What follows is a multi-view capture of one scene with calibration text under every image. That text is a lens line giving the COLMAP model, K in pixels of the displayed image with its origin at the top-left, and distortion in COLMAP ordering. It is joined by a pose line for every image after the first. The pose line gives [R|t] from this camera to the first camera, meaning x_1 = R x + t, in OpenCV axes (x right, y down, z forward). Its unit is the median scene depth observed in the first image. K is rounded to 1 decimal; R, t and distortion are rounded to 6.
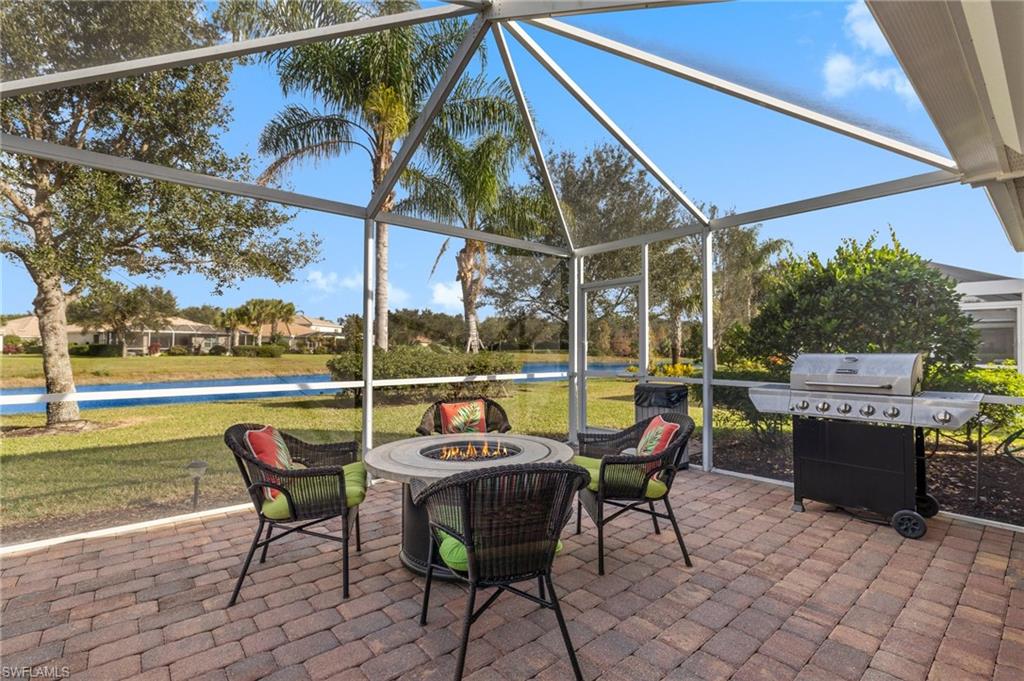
lens RADIAL K [[462.5, 0, 510.7], [0, 462.5, 344.1], [0, 0, 1]] dist [-0.001303, -0.000016]
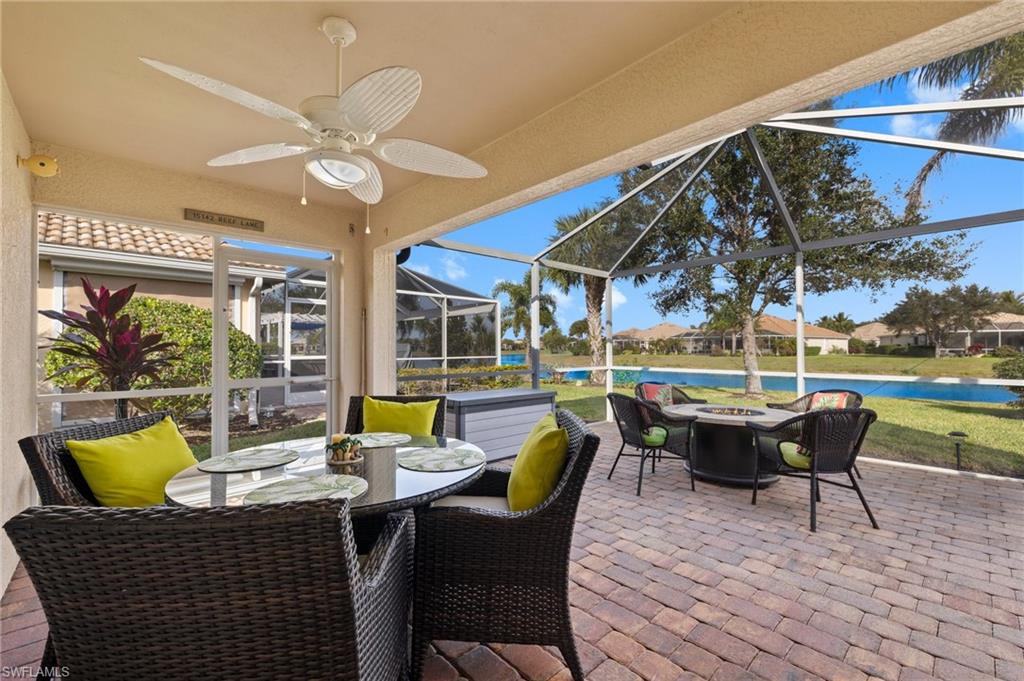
lens RADIAL K [[437.0, 0, 514.7], [0, 437.0, 344.2], [0, 0, 1]] dist [0.003114, -0.001025]
pose [[0.039793, -0.014653, -0.999100, 0.104233], [0.012055, 0.999827, -0.014184, 0.000538], [0.999135, -0.011480, 0.039963, 0.013958]]
